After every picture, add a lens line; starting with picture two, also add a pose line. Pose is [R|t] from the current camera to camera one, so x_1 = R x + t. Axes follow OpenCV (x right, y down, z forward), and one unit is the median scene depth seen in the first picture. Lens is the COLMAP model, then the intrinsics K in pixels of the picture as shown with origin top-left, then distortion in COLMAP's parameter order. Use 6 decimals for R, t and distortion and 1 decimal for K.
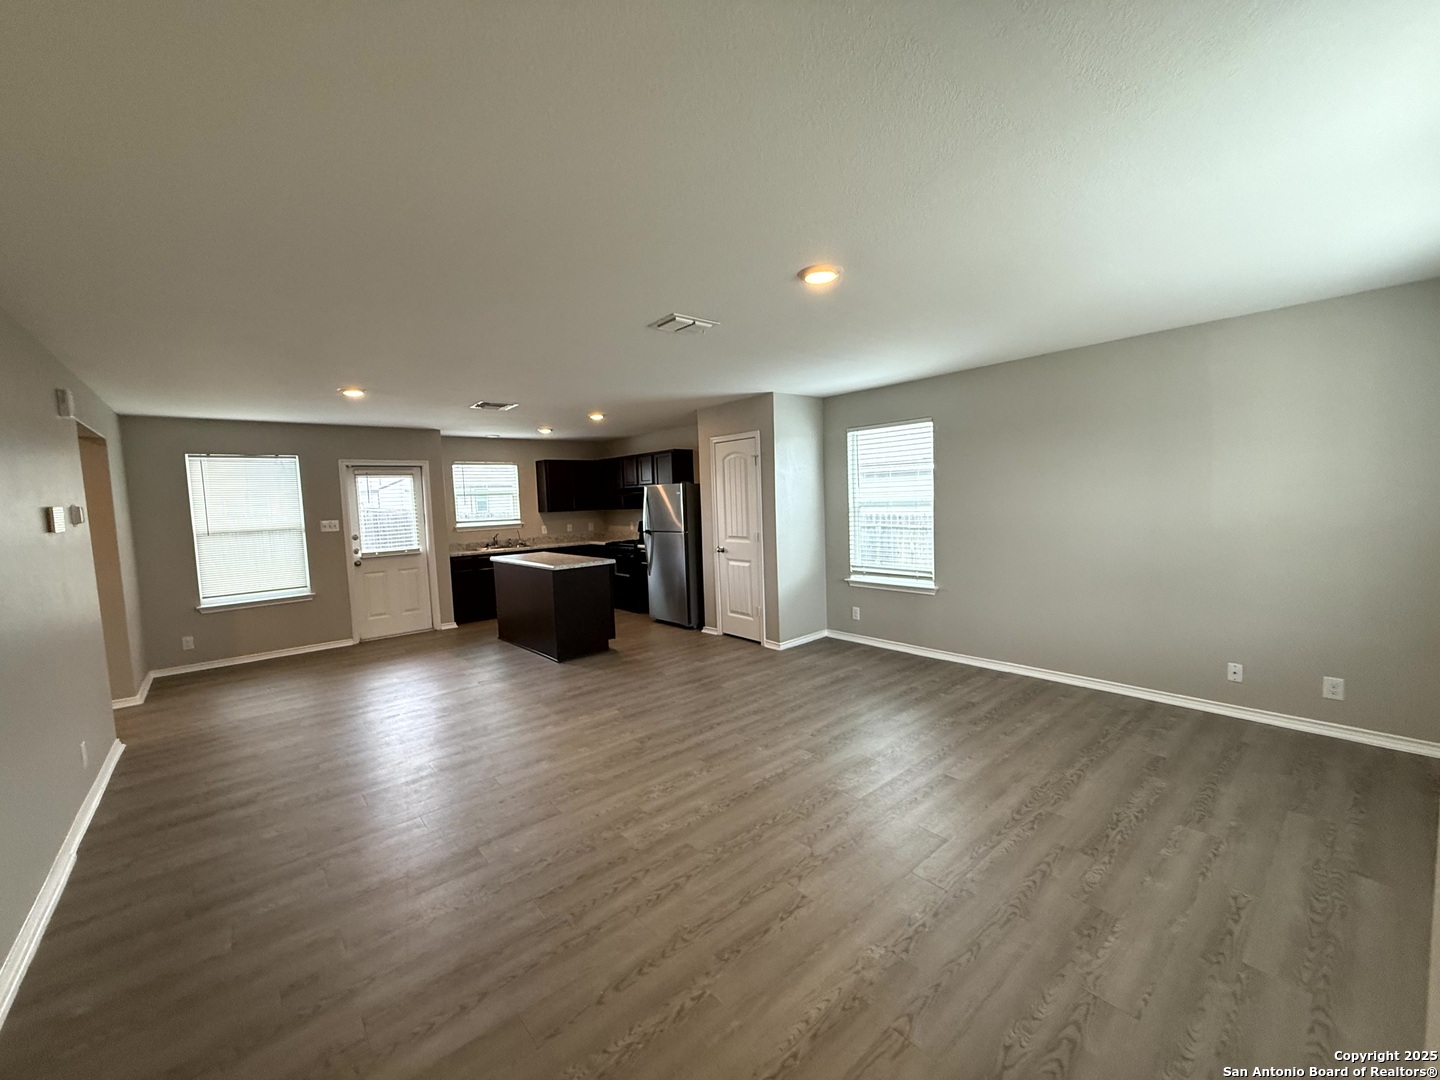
lens RADIAL K [[575.5, 0, 715.4], [0, 575.5, 540.4], [0, 0, 1]] dist [-0.002608, -0.000204]
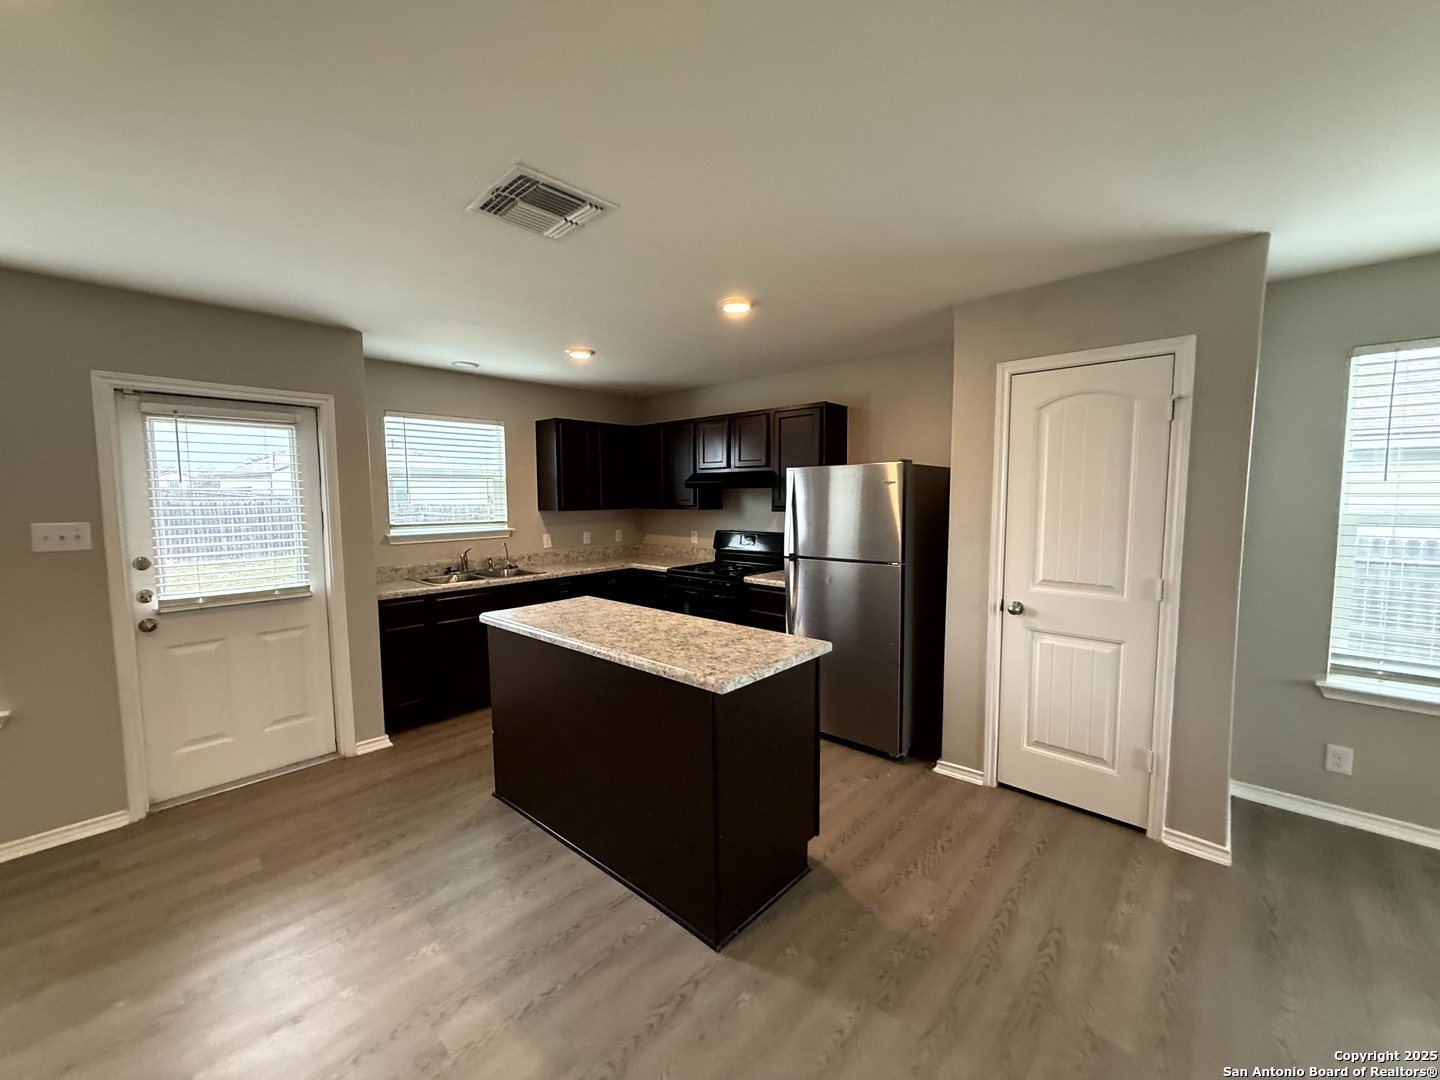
lens RADIAL K [[575.5, 0, 715.4], [0, 575.5, 540.4], [0, 0, 1]] dist [-0.002608, -0.000204]
pose [[0.992153, 0.020812, 0.123287, -0.247238], [-0.021317, 0.999769, 0.002773, -0.029662], [-0.123201, -0.005380, 0.992367, 0.499054]]
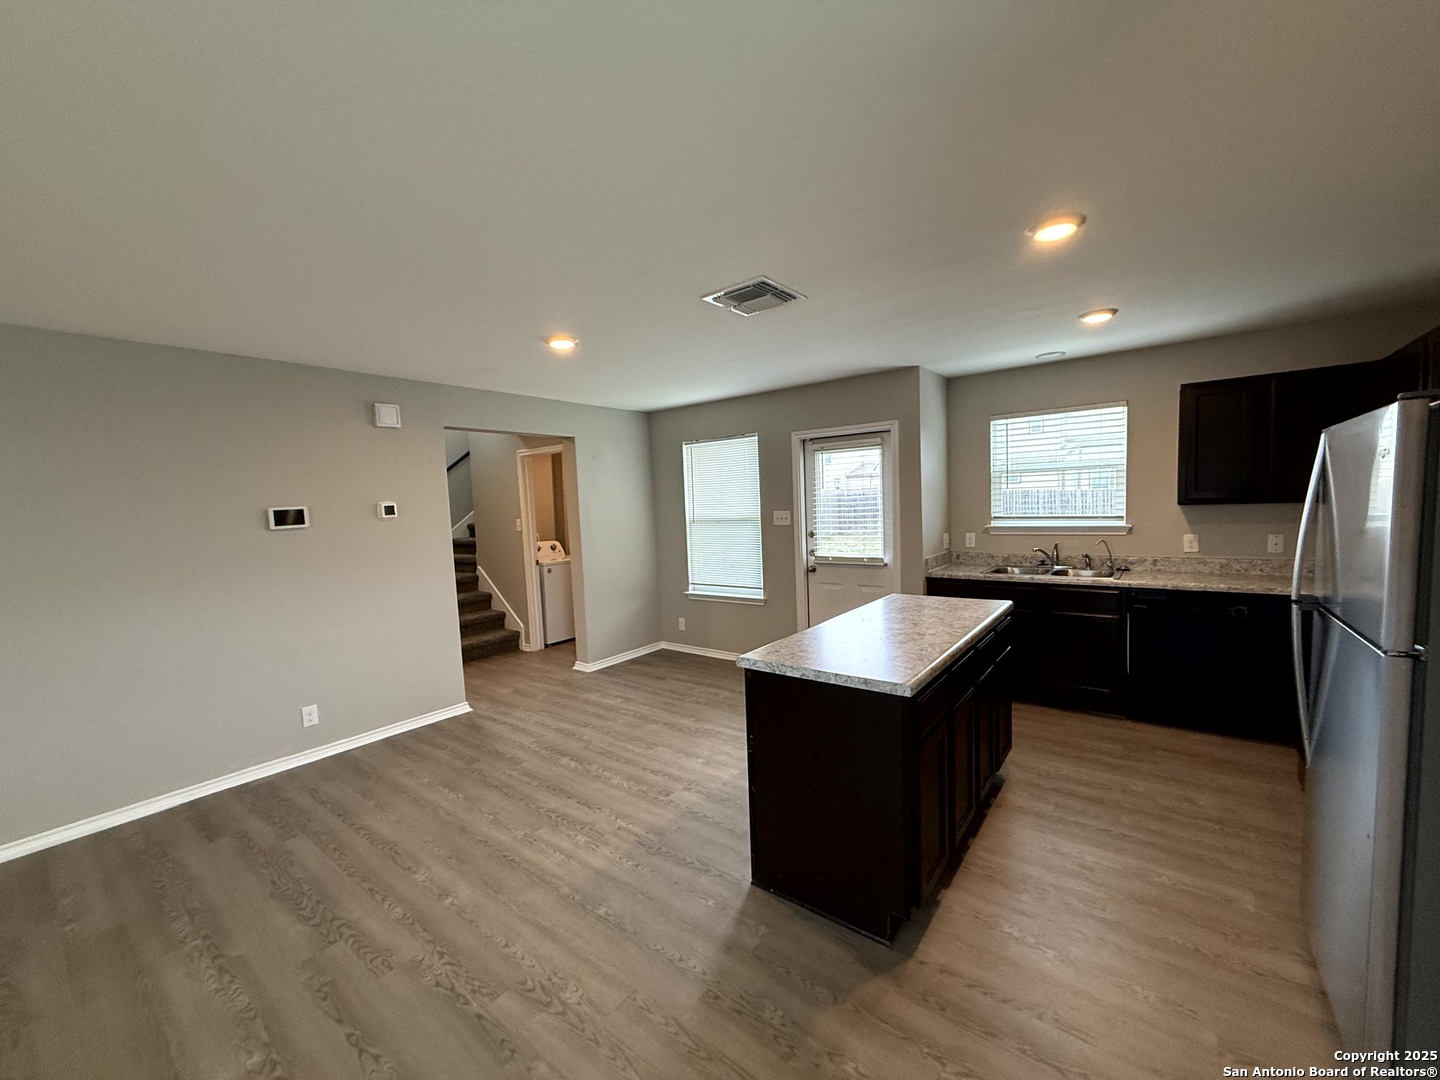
lens RADIAL K [[575.5, 0, 715.4], [0, 575.5, 540.4], [0, 0, 1]] dist [-0.002608, -0.000204]
pose [[0.198709, 0.097148, -0.975232, 0.080914], [-0.041890, 0.995008, 0.090583, -0.056139], [0.979163, 0.022852, 0.201787, 0.674370]]
